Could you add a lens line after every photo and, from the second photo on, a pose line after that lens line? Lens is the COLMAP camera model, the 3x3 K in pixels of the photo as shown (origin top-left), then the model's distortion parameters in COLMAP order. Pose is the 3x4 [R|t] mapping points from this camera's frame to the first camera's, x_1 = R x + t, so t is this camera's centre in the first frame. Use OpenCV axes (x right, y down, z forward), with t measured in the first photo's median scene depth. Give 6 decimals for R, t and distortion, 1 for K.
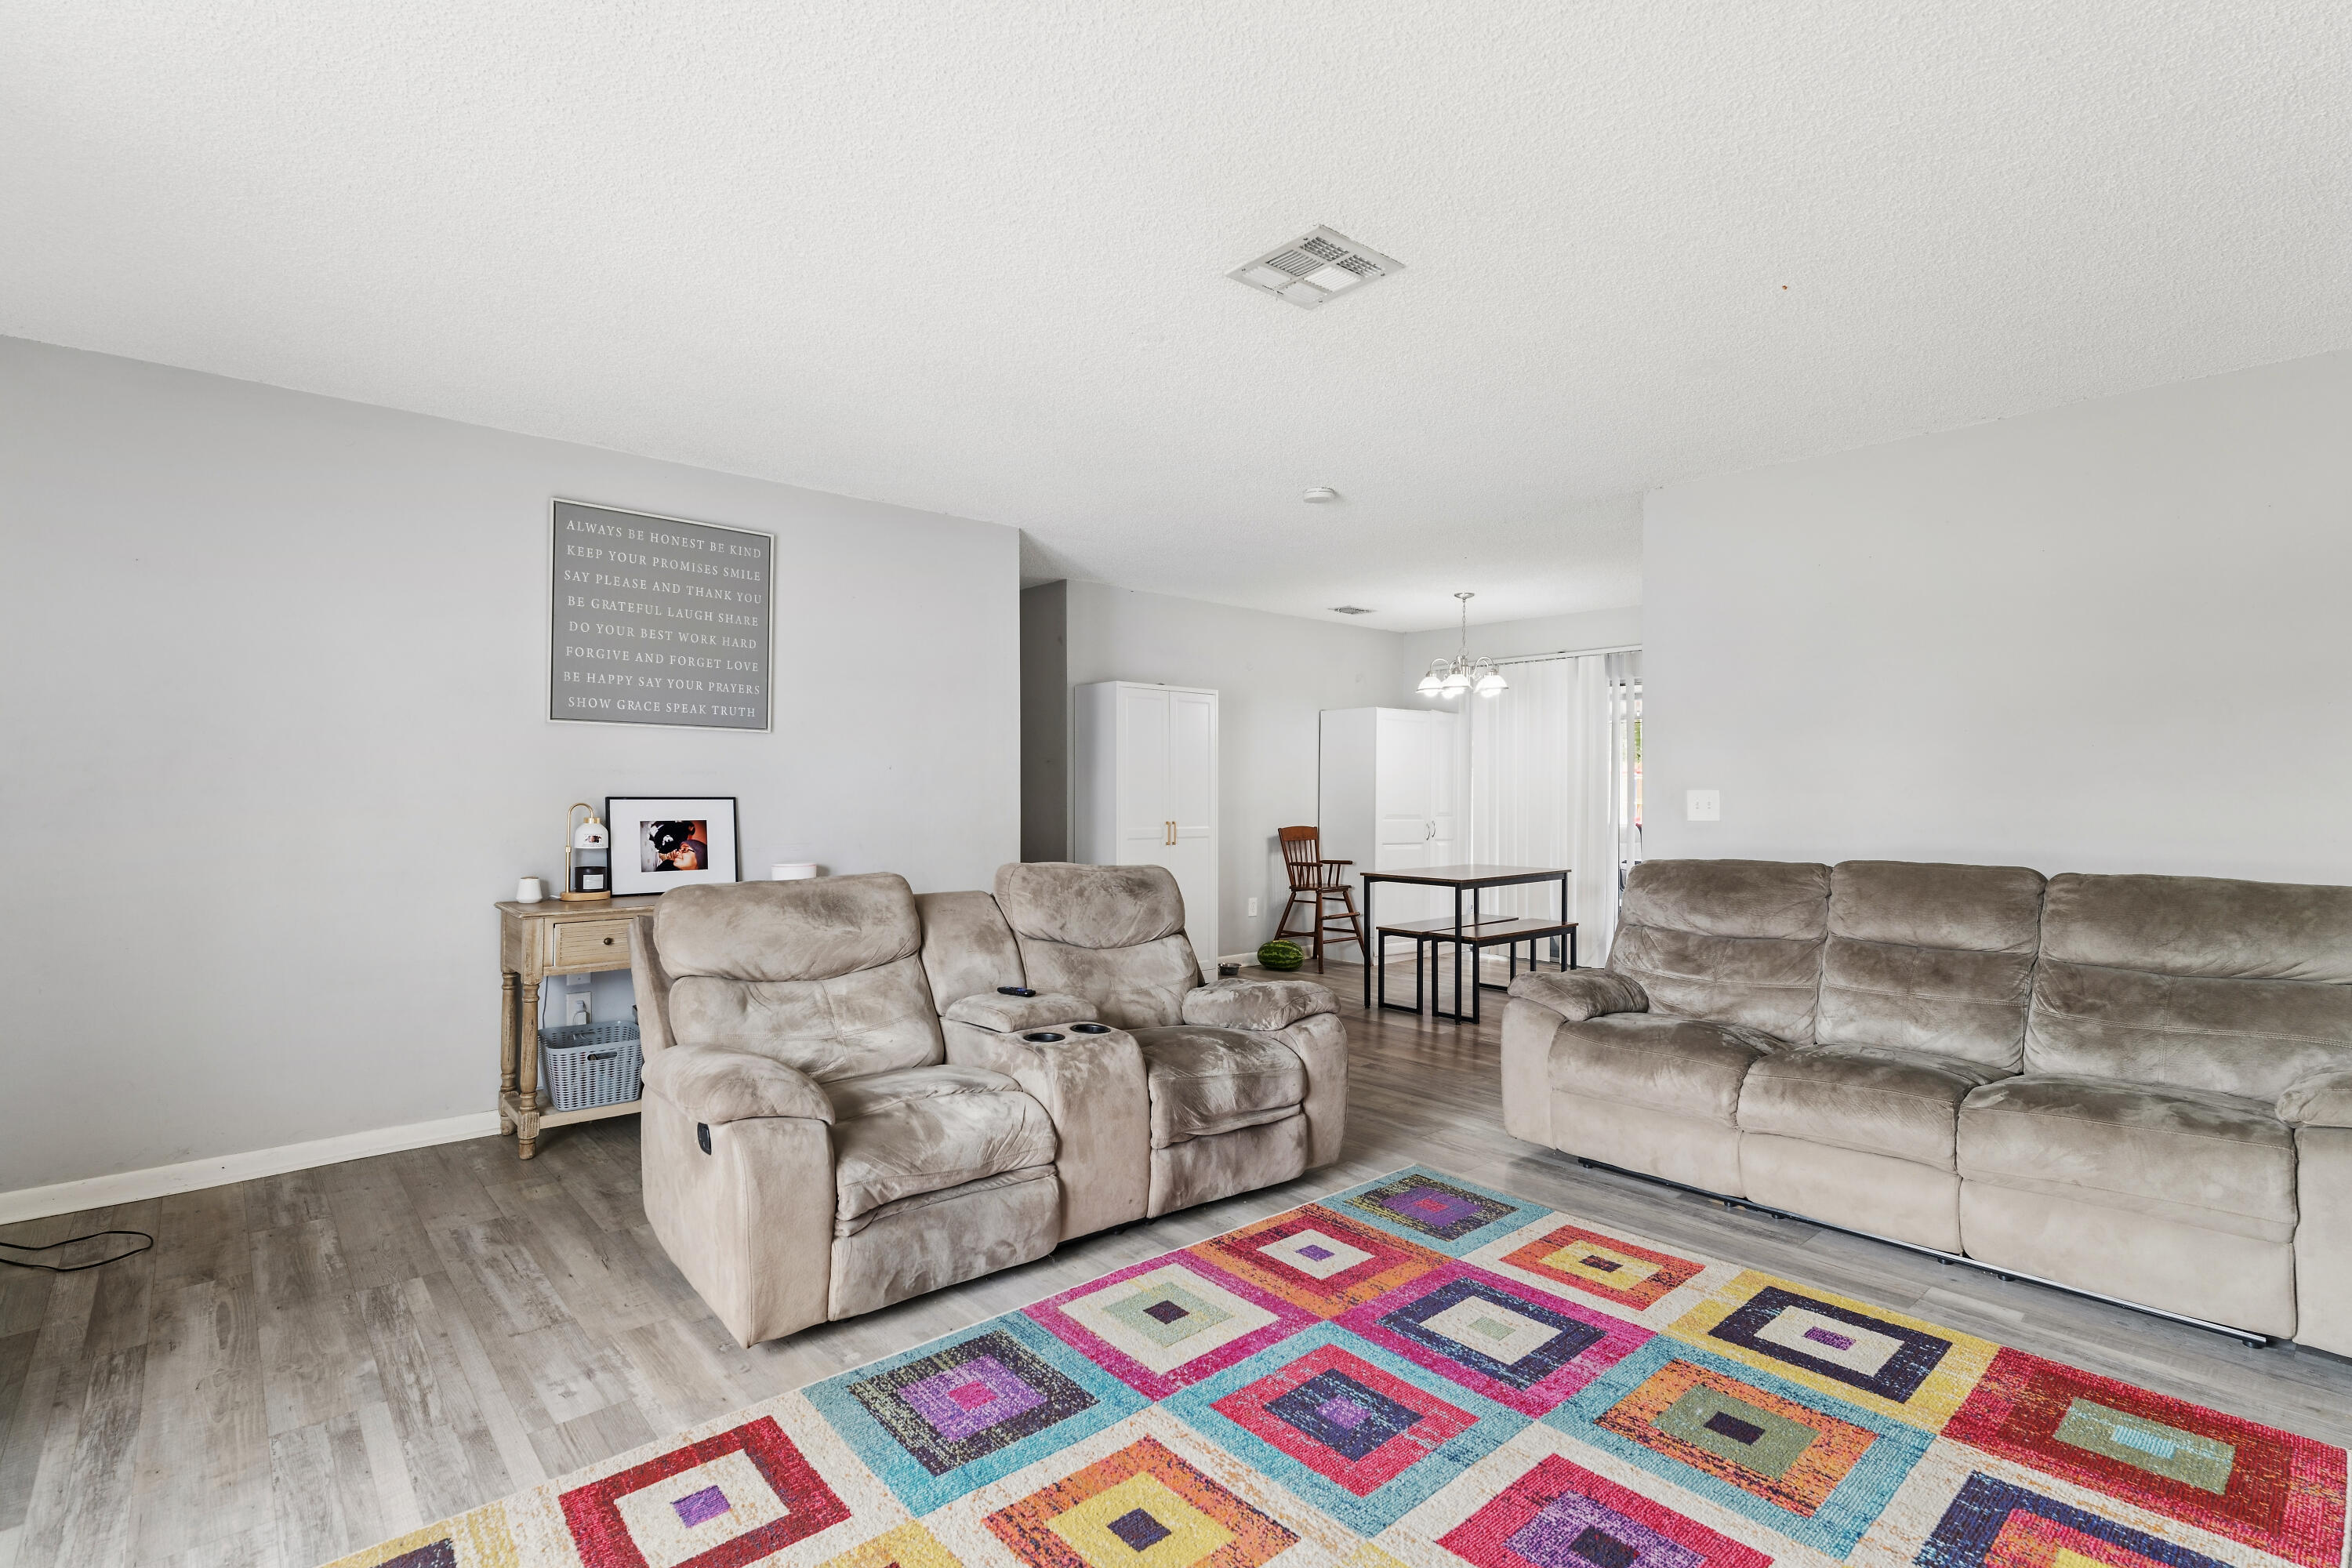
lens RADIAL K [[1112.2, 0, 1157.3], [0, 1112.2, 766.6], [0, 0, 1]] dist [-0.001269, -0.000023]
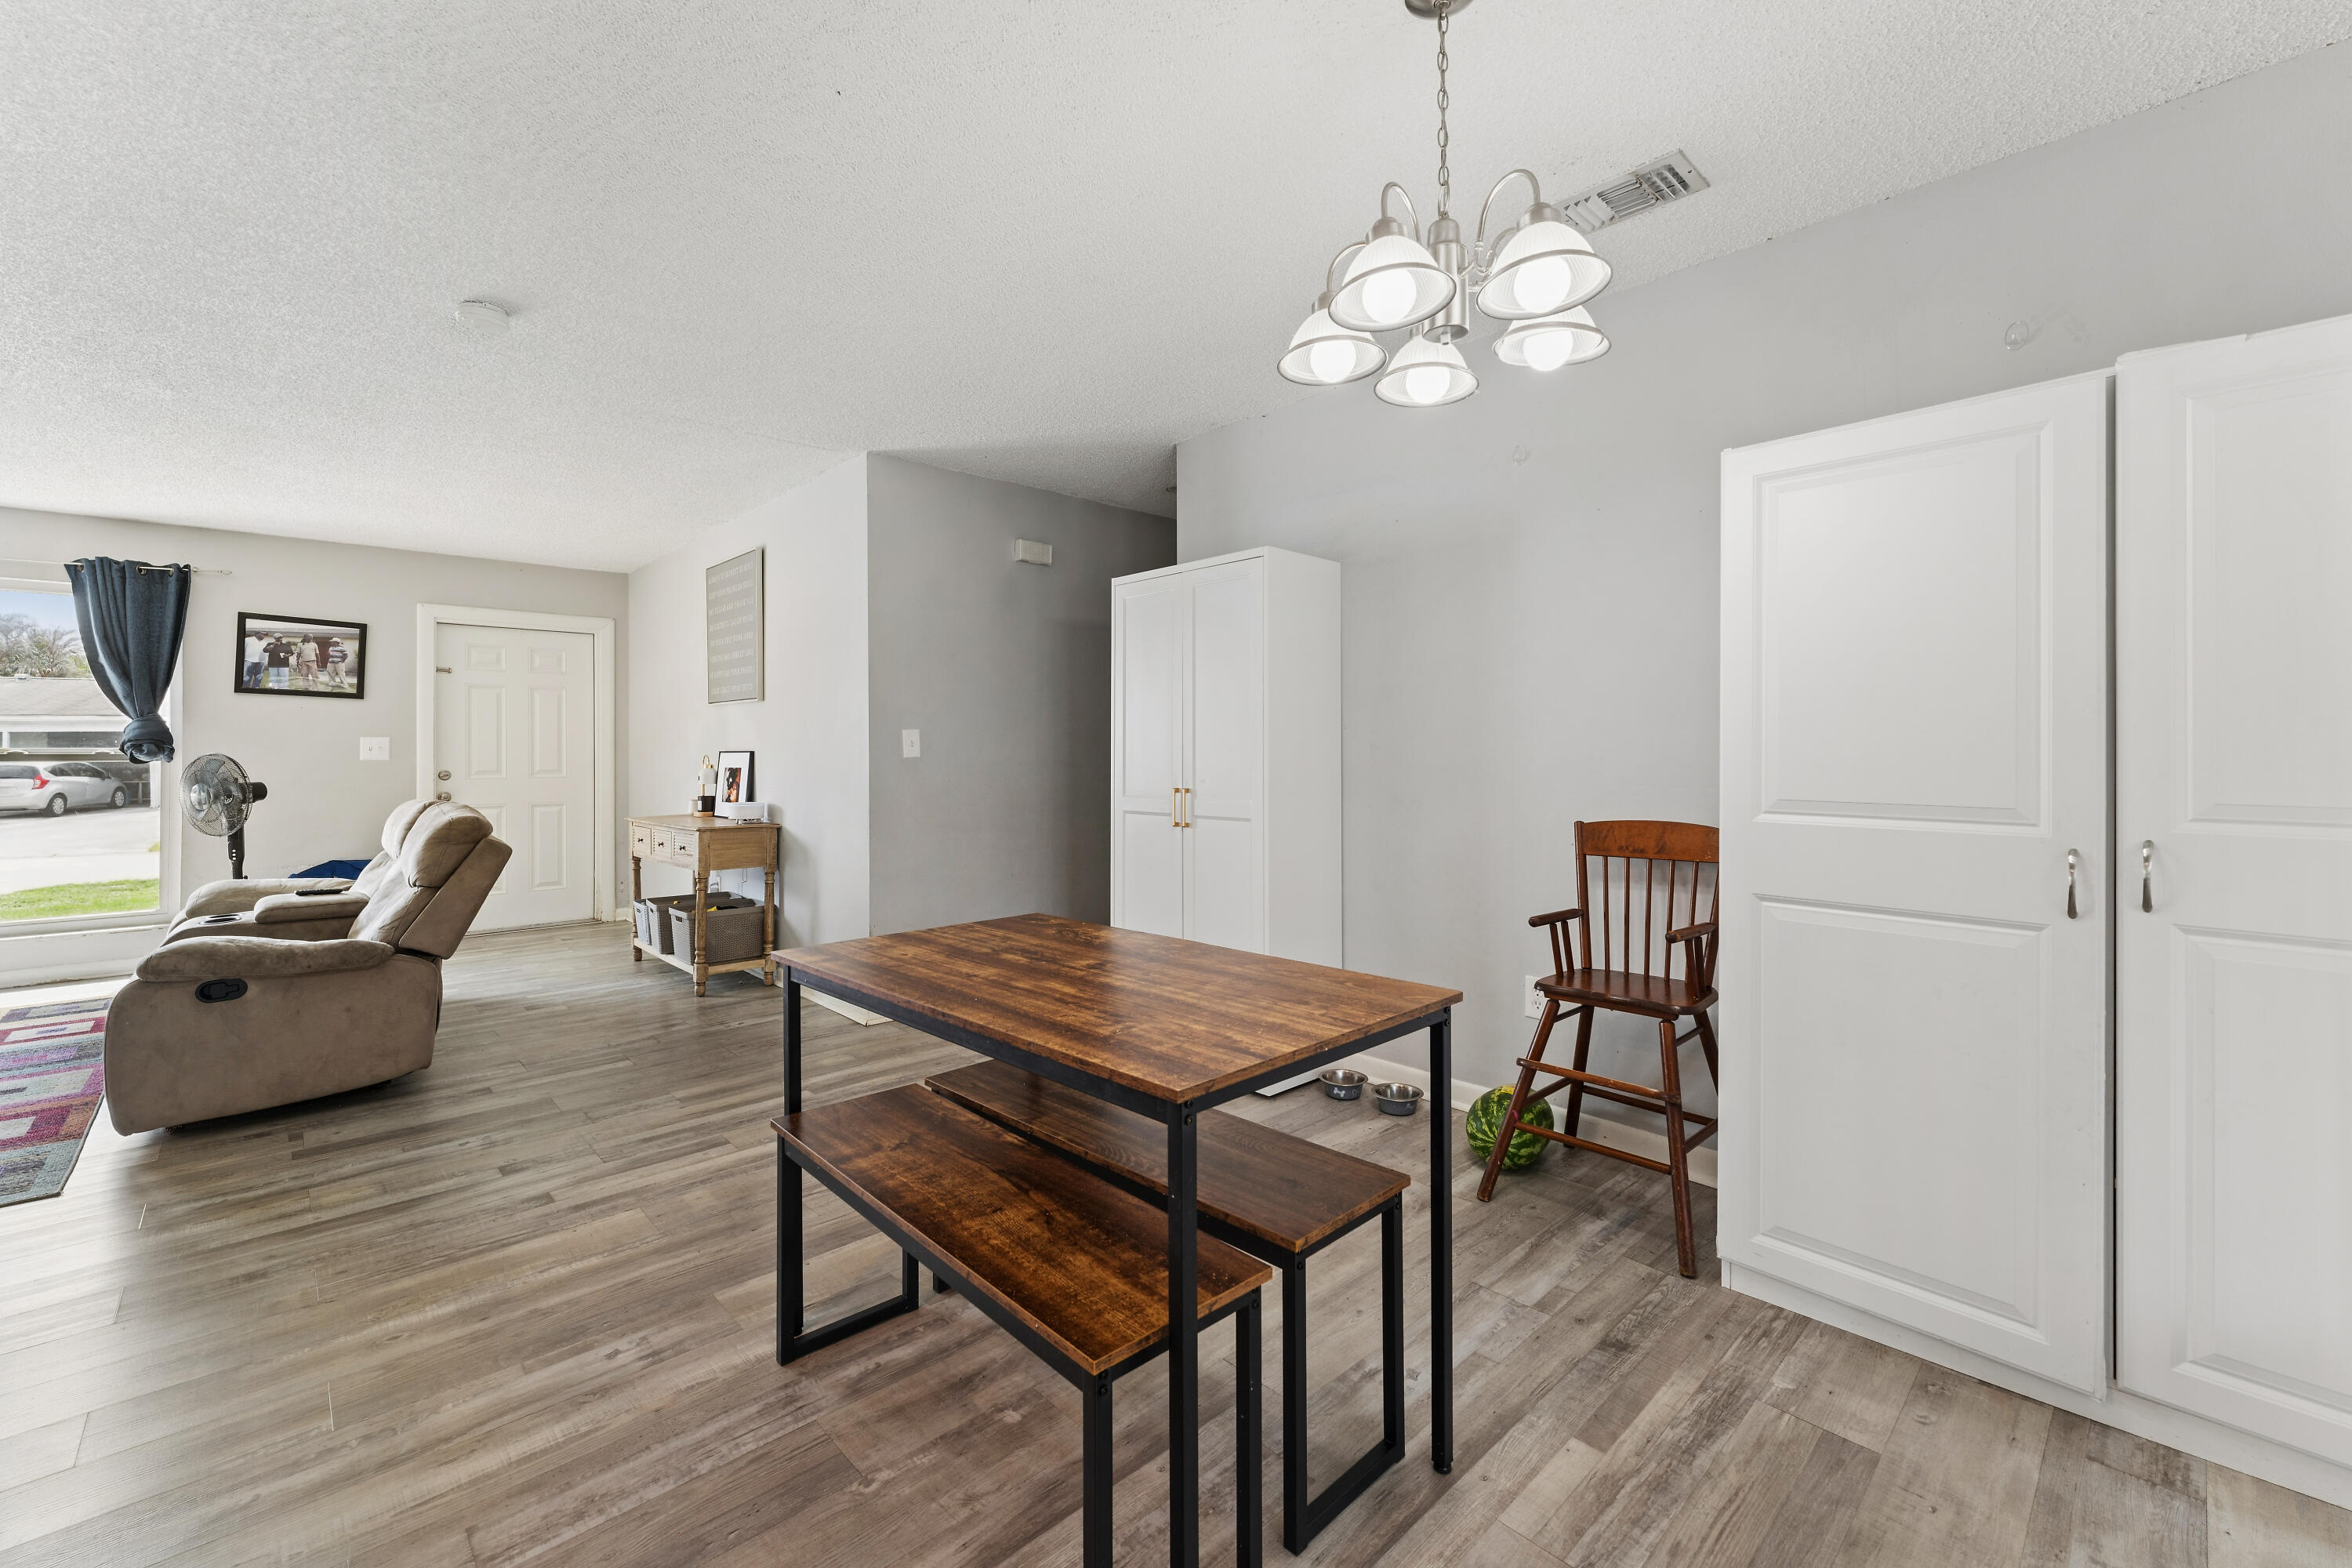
lens RADIAL K [[949.8, 0, 1174.6], [0, 949.8, 745.4], [0, 0, 1]] dist [0.000837, -0.000547]
pose [[0.050077, -0.014784, -0.998636, 1.187417], [0.024819, 0.999600, -0.013553, 0.073159], [0.998437, -0.024106, 0.050424, 2.183506]]
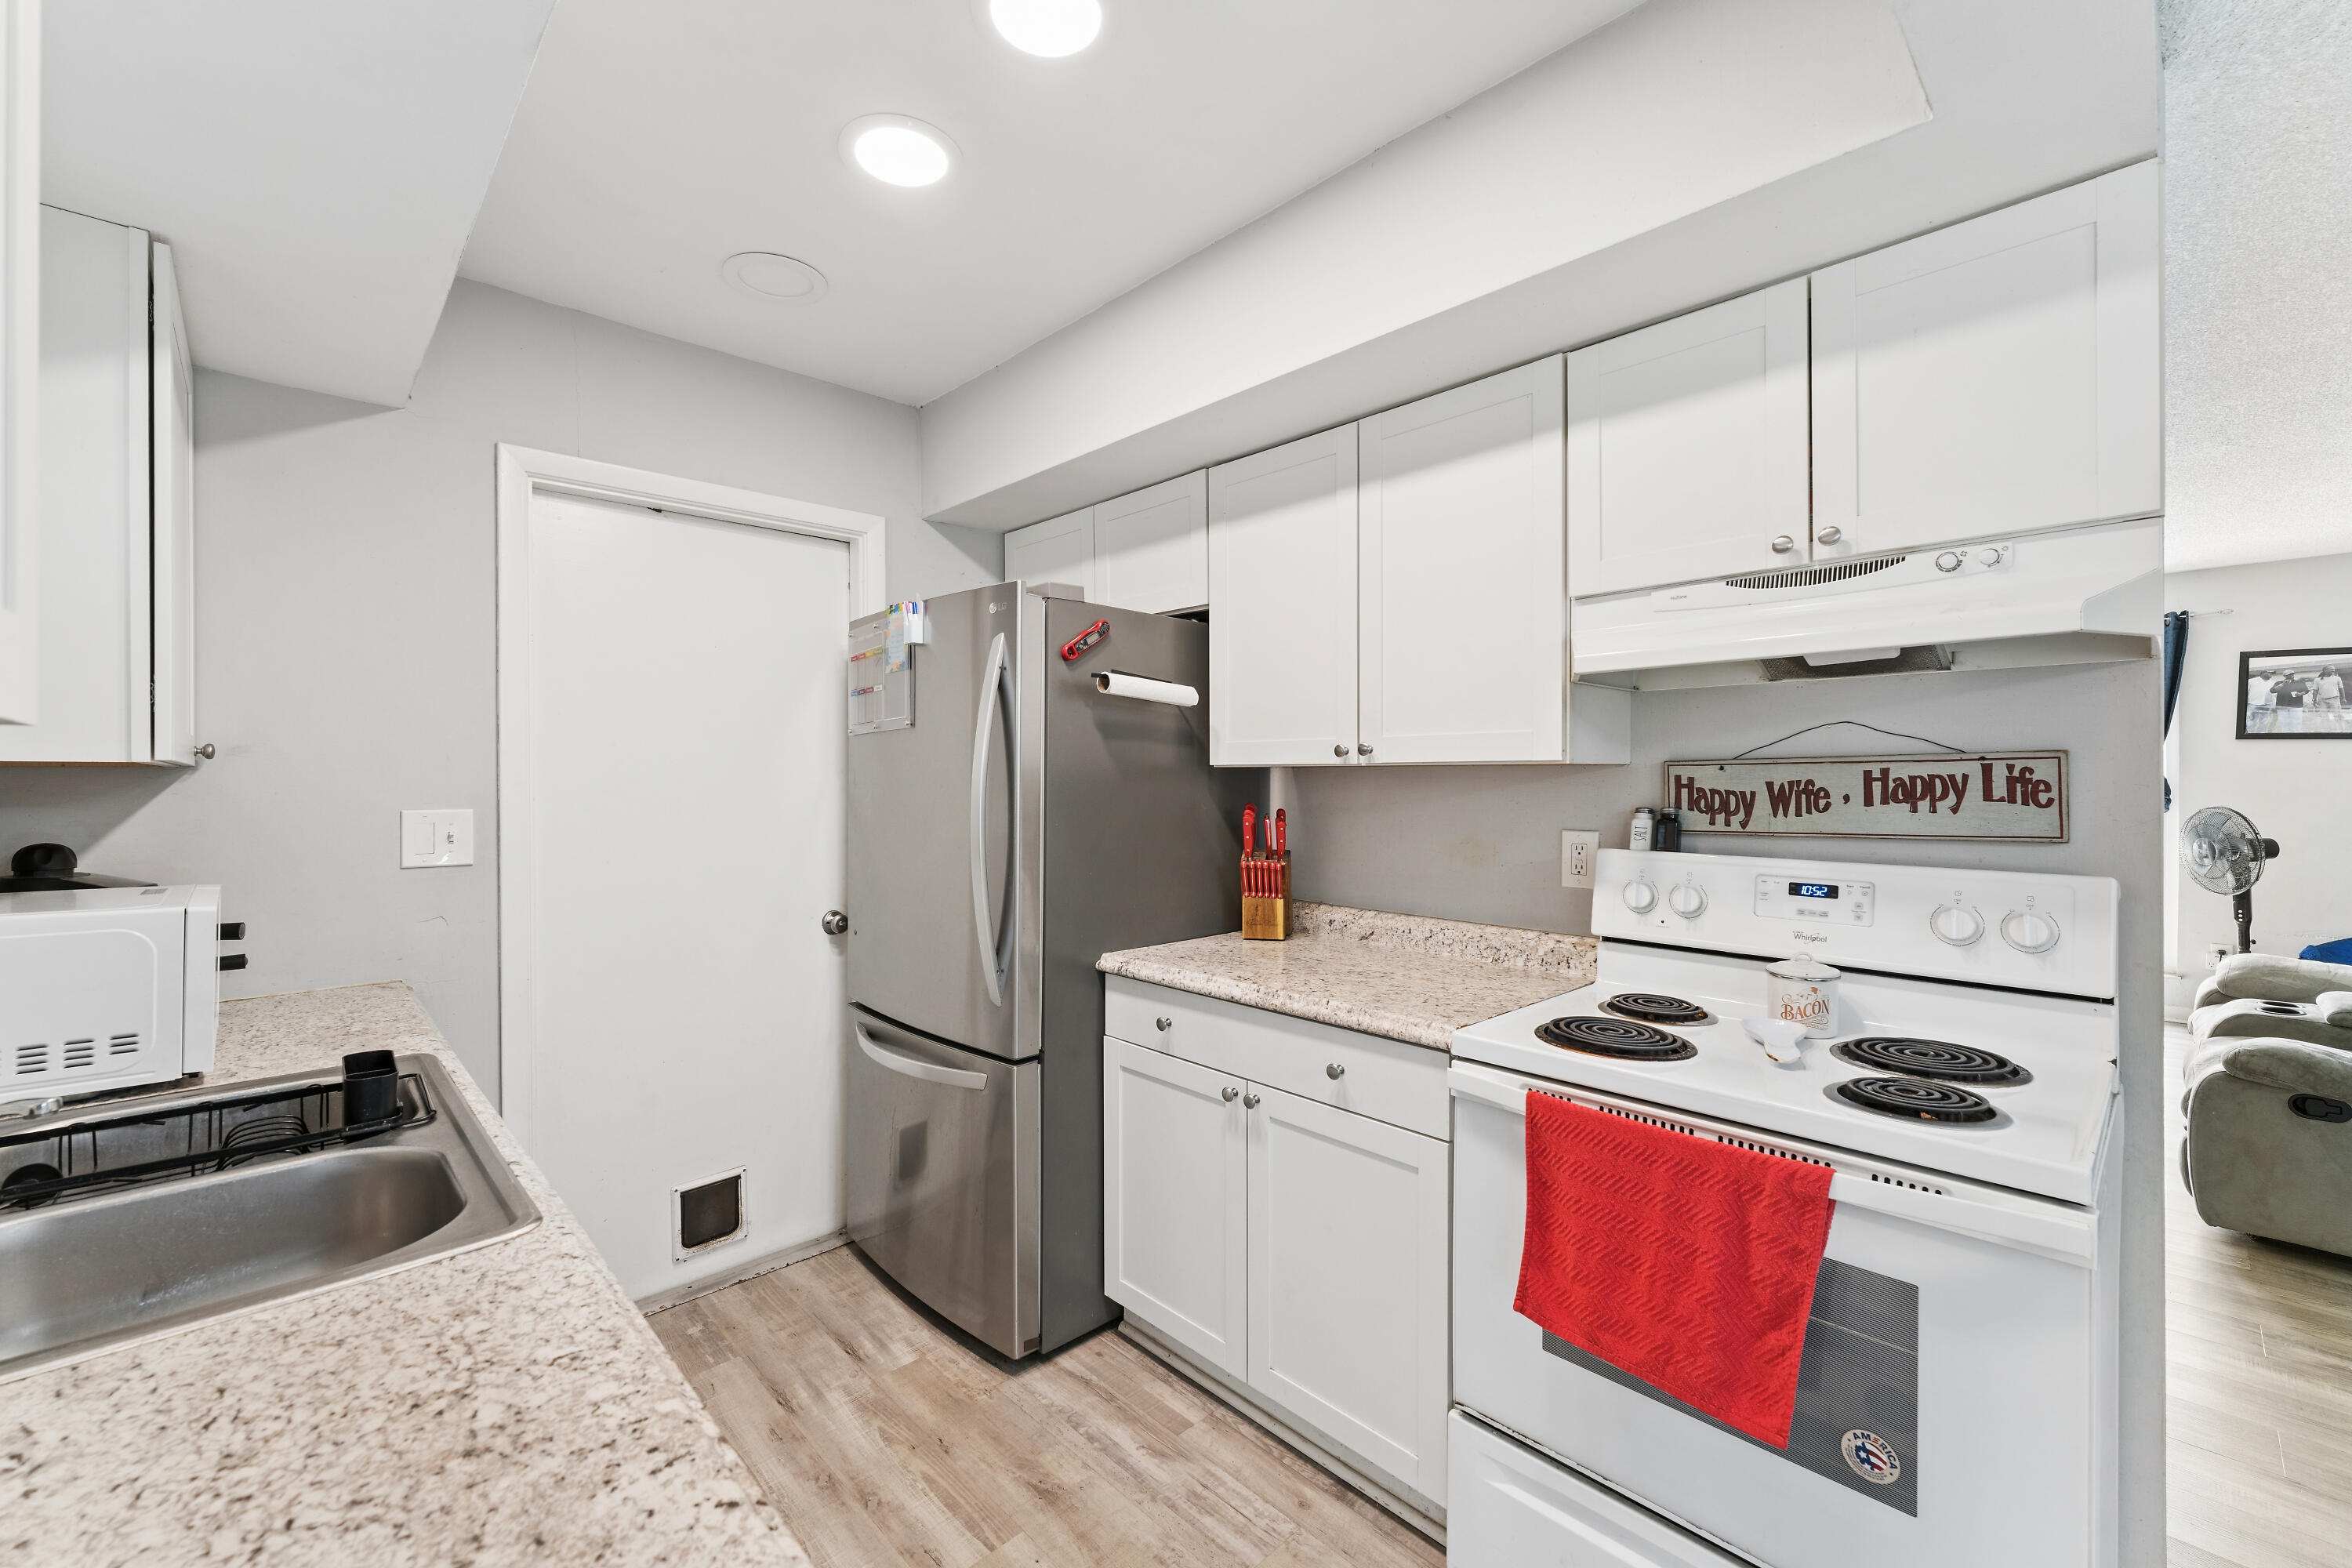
lens RADIAL K [[949.8, 0, 1176.5], [0, 949.8, 779.7], [0, 0, 1]] dist [0.000837, -0.000547]
pose [[-0.998726, -0.004146, -0.050285, 1.244859], [-0.003391, 0.999880, -0.015089, 0.004056], [0.050341, -0.014900, -0.998621, 2.064664]]
